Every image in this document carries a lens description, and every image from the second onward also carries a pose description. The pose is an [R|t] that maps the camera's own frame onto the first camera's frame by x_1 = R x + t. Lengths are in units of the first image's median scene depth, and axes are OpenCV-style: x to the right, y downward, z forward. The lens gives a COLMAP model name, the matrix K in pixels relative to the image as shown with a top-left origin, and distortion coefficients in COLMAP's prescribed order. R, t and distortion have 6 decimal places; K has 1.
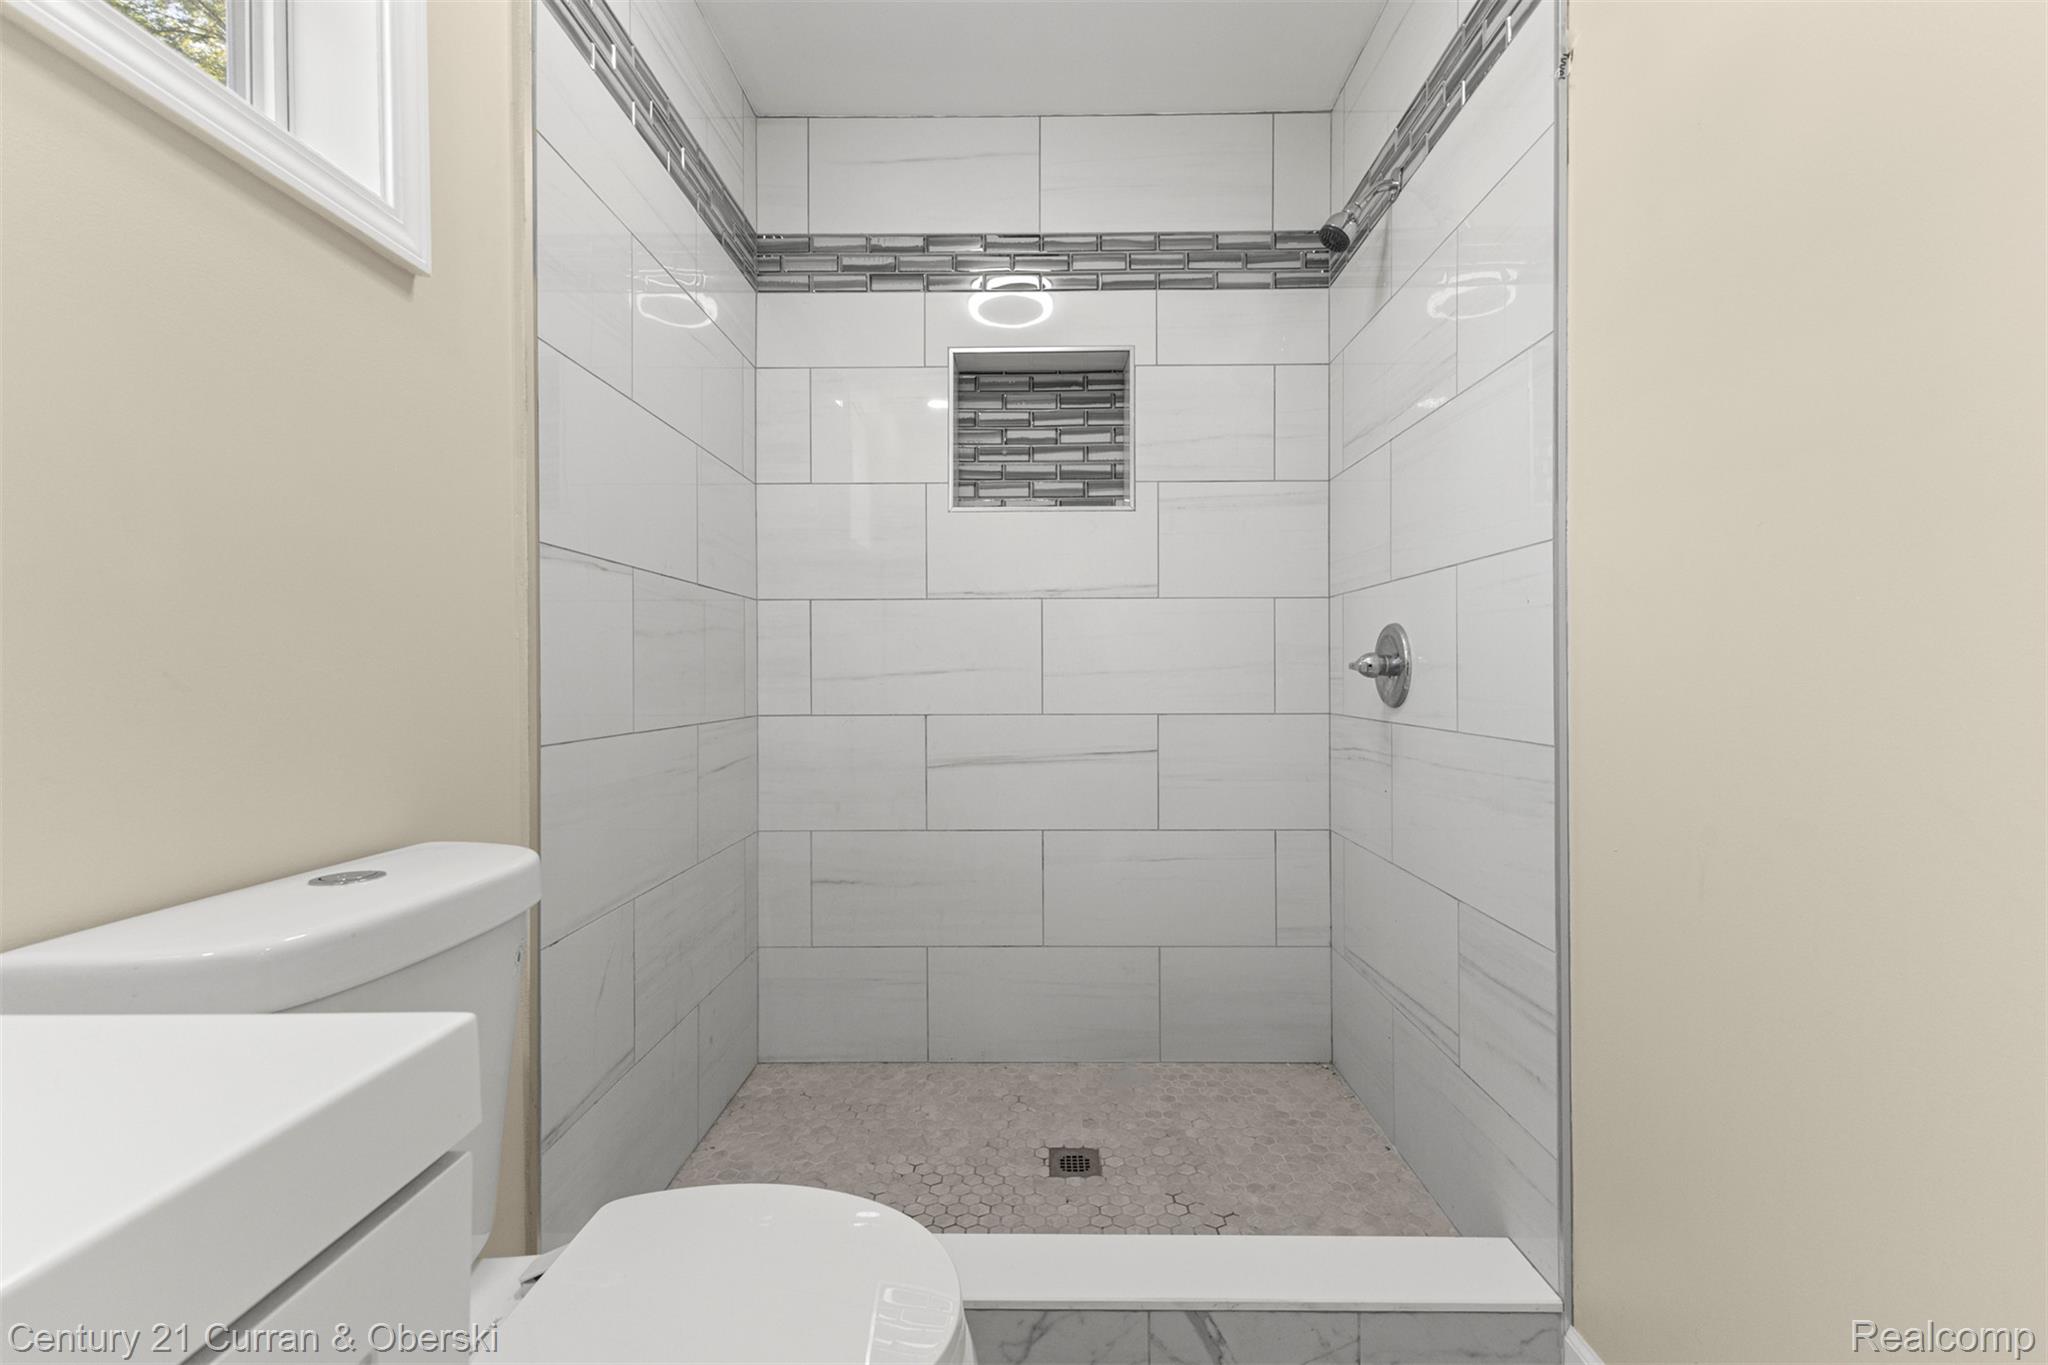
lens RADIAL K [[897.9, 0, 1033.7], [0, 897.9, 675.0], [0, 0, 1]] dist [0.008302, -0.000394]
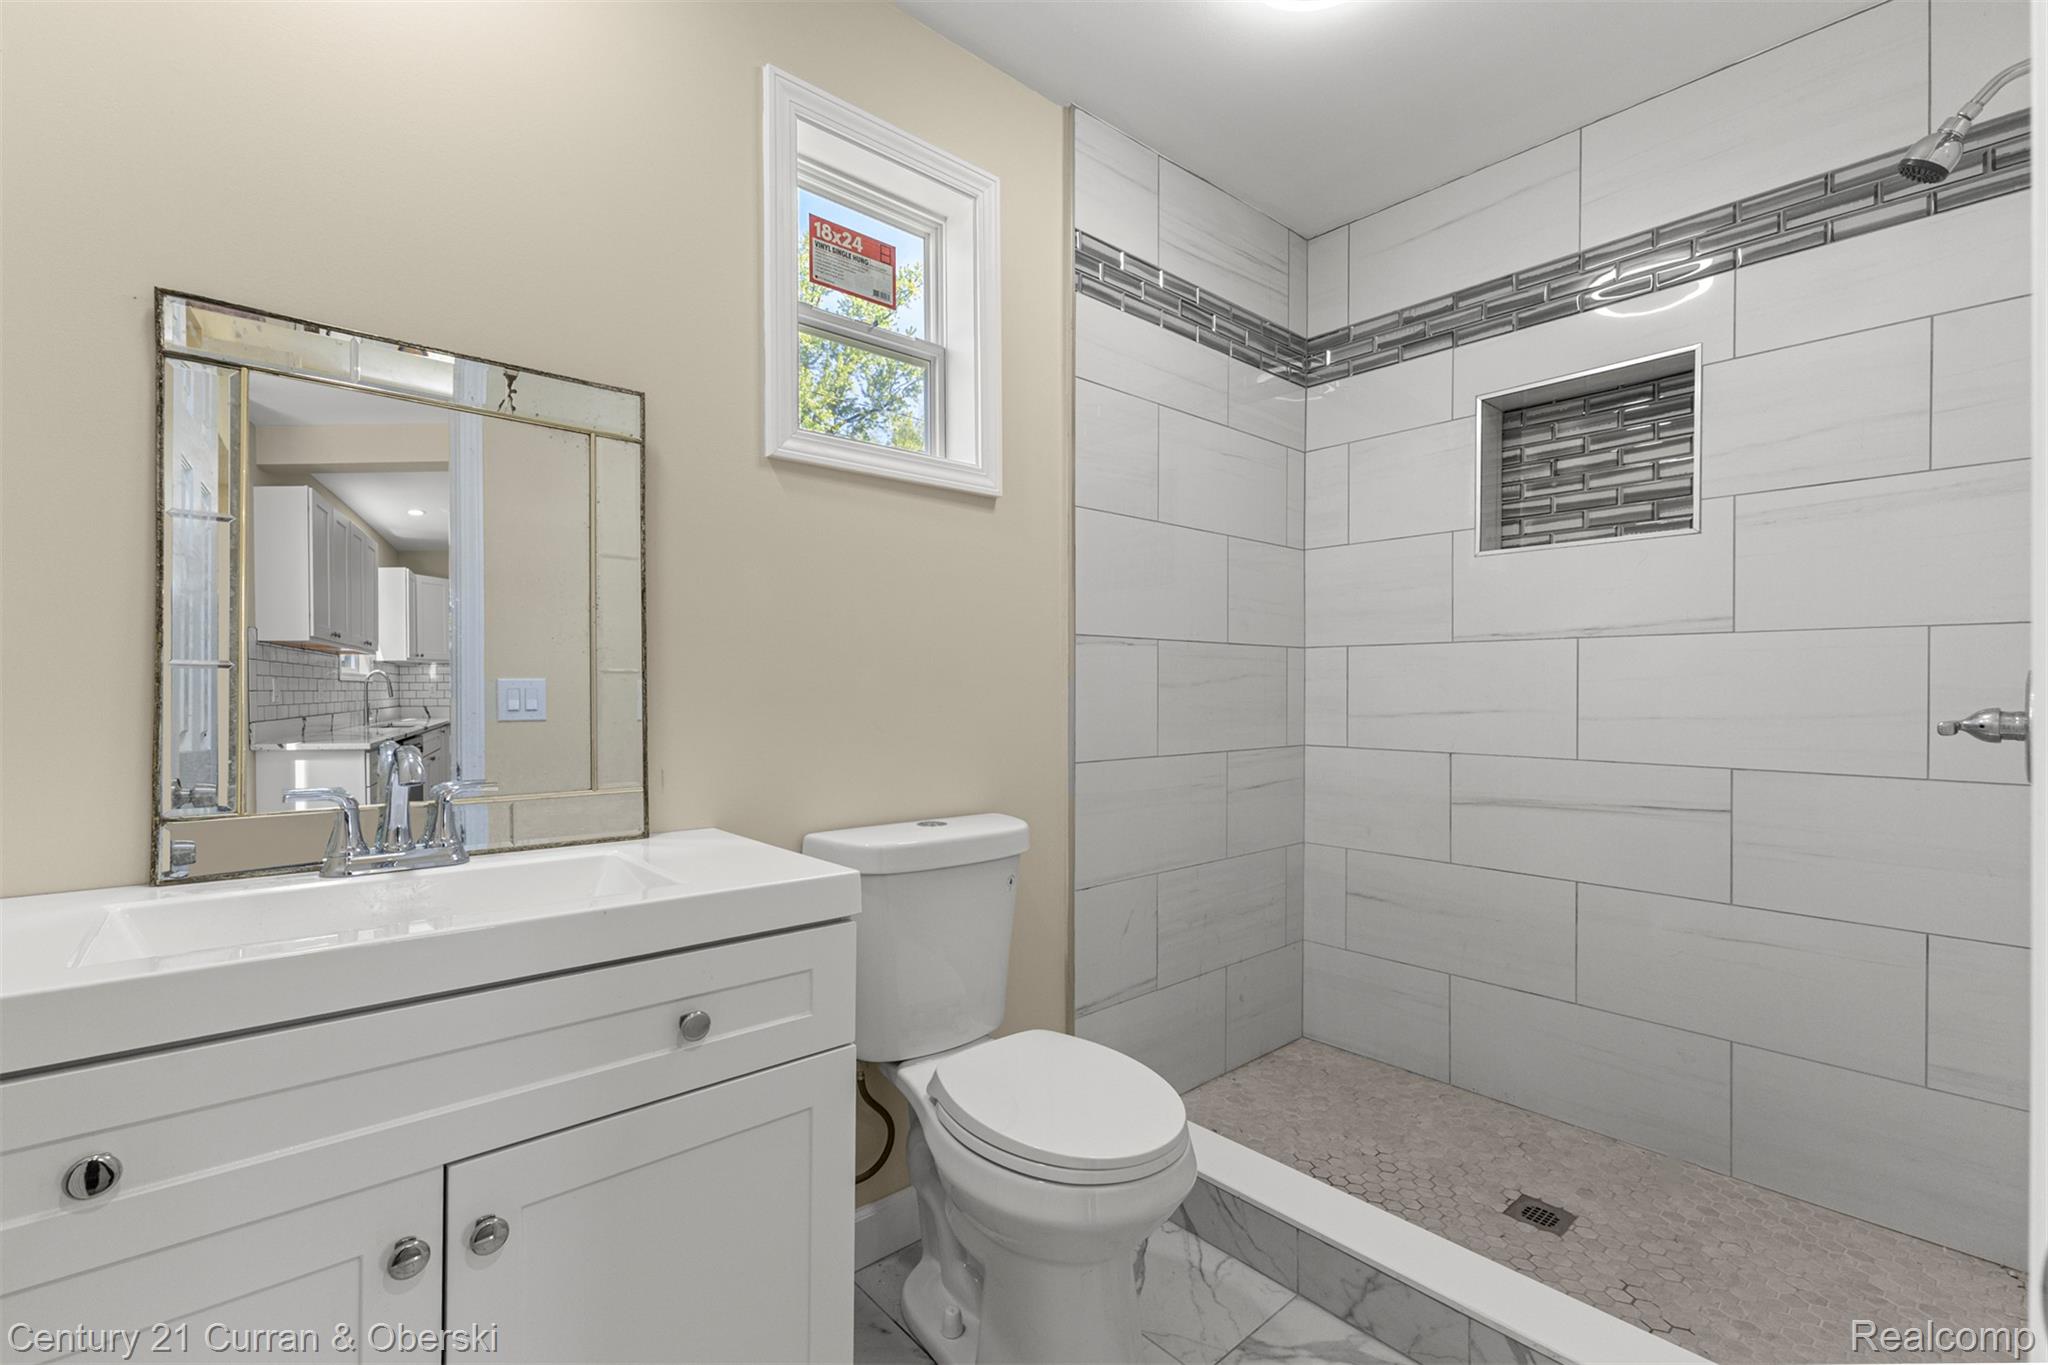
lens RADIAL K [[897.9, 0, 1003.2], [0, 897.9, 687.2], [0, 0, 1]] dist [0.008302, -0.000394]
pose [[0.659934, 0.004504, -0.751310, 0.325224], [-0.002581, 0.999990, 0.003728, -0.035139], [0.751319, -0.000521, 0.659939, -0.084118]]
